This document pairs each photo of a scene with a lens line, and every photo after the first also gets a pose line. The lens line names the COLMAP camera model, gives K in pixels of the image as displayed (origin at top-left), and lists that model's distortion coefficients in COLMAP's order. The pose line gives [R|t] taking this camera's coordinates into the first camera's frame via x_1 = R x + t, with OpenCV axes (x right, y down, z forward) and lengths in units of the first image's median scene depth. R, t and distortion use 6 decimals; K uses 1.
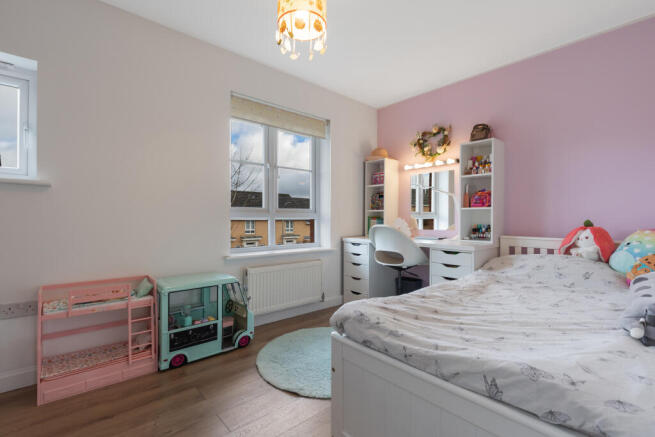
lens RADIAL K [[302.1, 0, 325.0], [0, 302.1, 220.1], [0, 0, 1]] dist [0.005277, -0.001756]
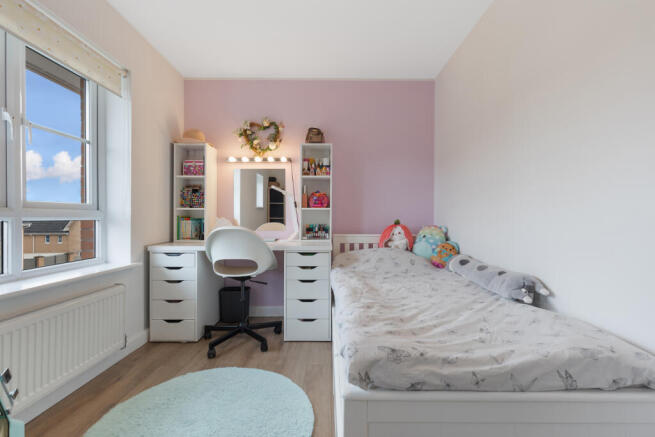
lens RADIAL K [[302.1, 0, 328.4], [0, 302.1, 218.2], [0, 0, 1]] dist [0.005277, -0.001756]
pose [[0.656010, -0.002283, 0.754749, -0.249861], [0.004877, 0.999987, -0.001213, -0.005242], [-0.754737, 0.004477, 0.656013, 0.291316]]
